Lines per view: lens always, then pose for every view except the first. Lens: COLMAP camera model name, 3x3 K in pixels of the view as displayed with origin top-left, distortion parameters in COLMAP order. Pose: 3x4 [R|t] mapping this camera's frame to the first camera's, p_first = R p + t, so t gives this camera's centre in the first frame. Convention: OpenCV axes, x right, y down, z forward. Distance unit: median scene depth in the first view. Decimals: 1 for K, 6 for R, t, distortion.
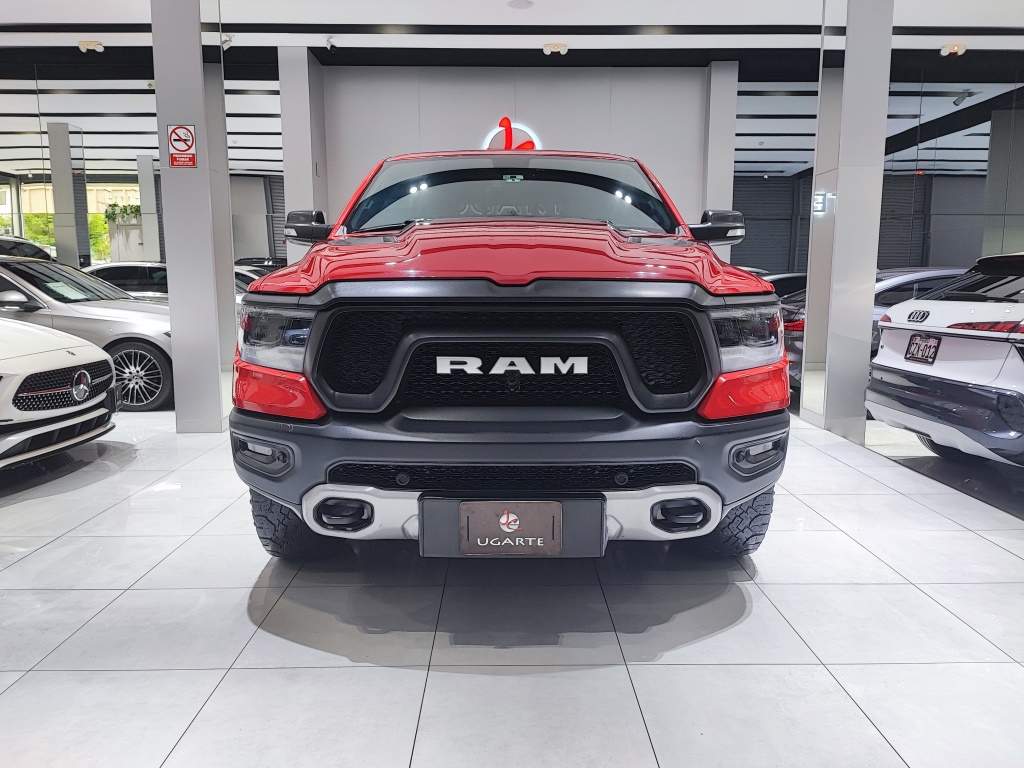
lens RADIAL K [[749.9, 0, 516.6], [0, 749.9, 386.0], [0, 0, 1]] dist [0.044630, -0.021280]
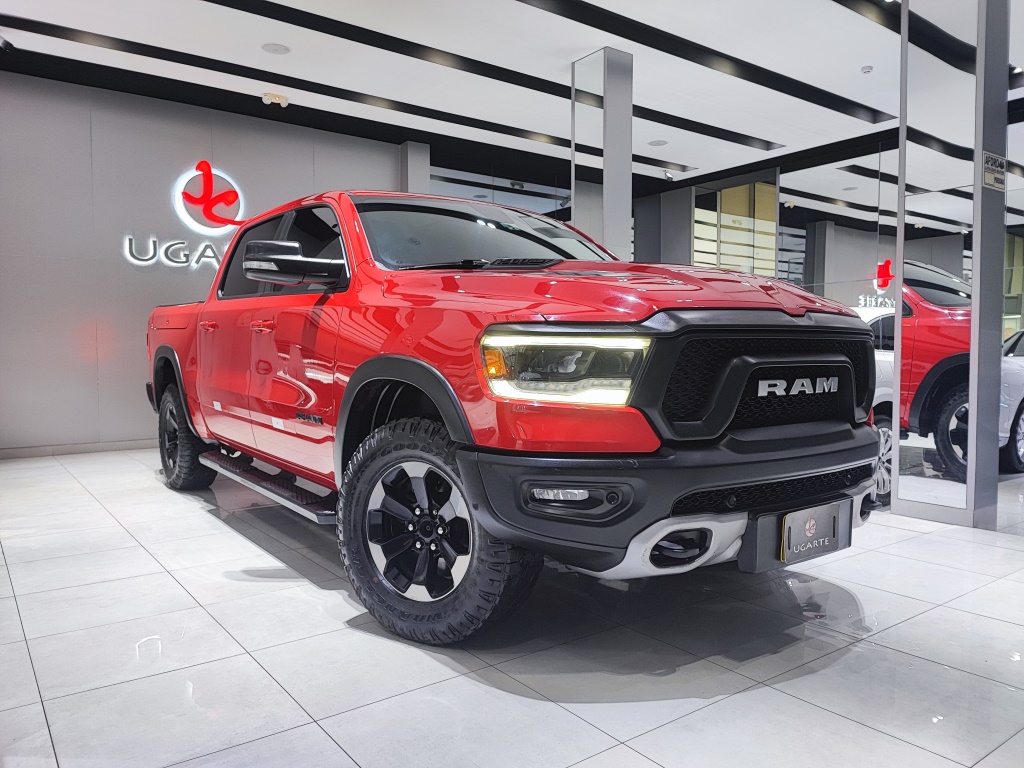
lens RADIAL K [[749.9, 0, 514.9], [0, 749.9, 384.9], [0, 0, 1]] dist [0.044630, -0.021280]
pose [[0.809607, -0.030709, 0.586168, -0.983150], [0.086637, 0.993945, -0.067589, 0.009159], [-0.580543, 0.105504, 0.807365, 0.320446]]
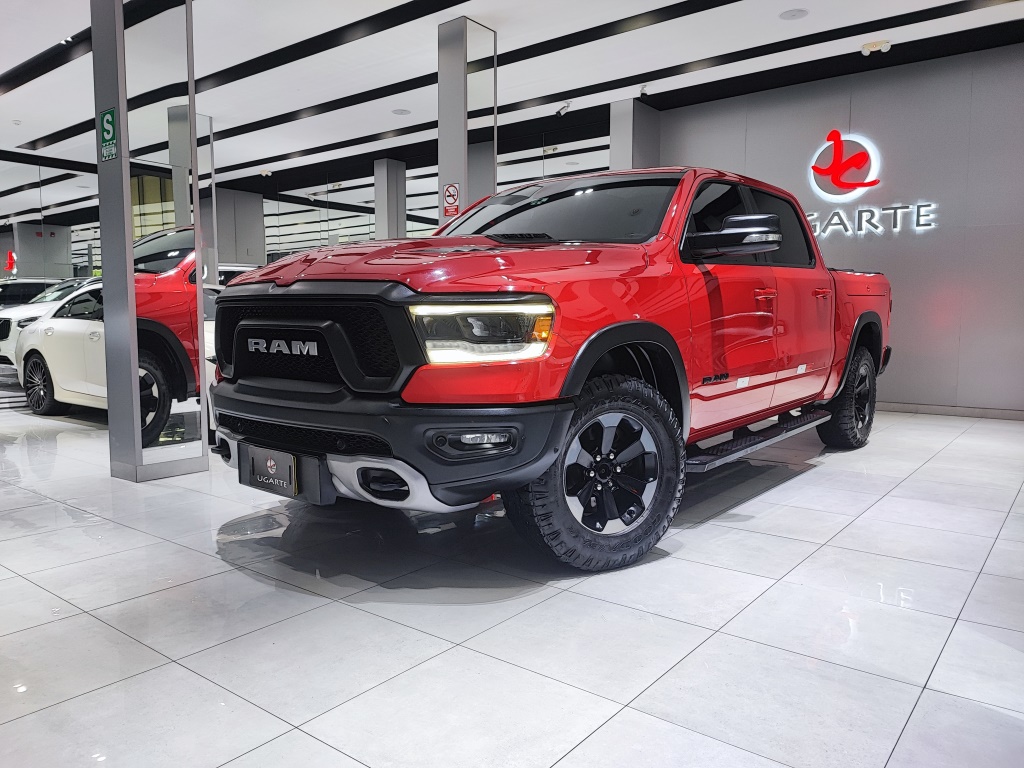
lens RADIAL K [[749.9, 0, 518.1], [0, 749.9, 386.1], [0, 0, 1]] dist [0.044630, -0.021280]
pose [[0.777199, 0.060249, -0.626364, 1.107986], [-0.091399, 0.995658, -0.017639, 0.025359], [0.622582, 0.070958, 0.779331, 0.226479]]
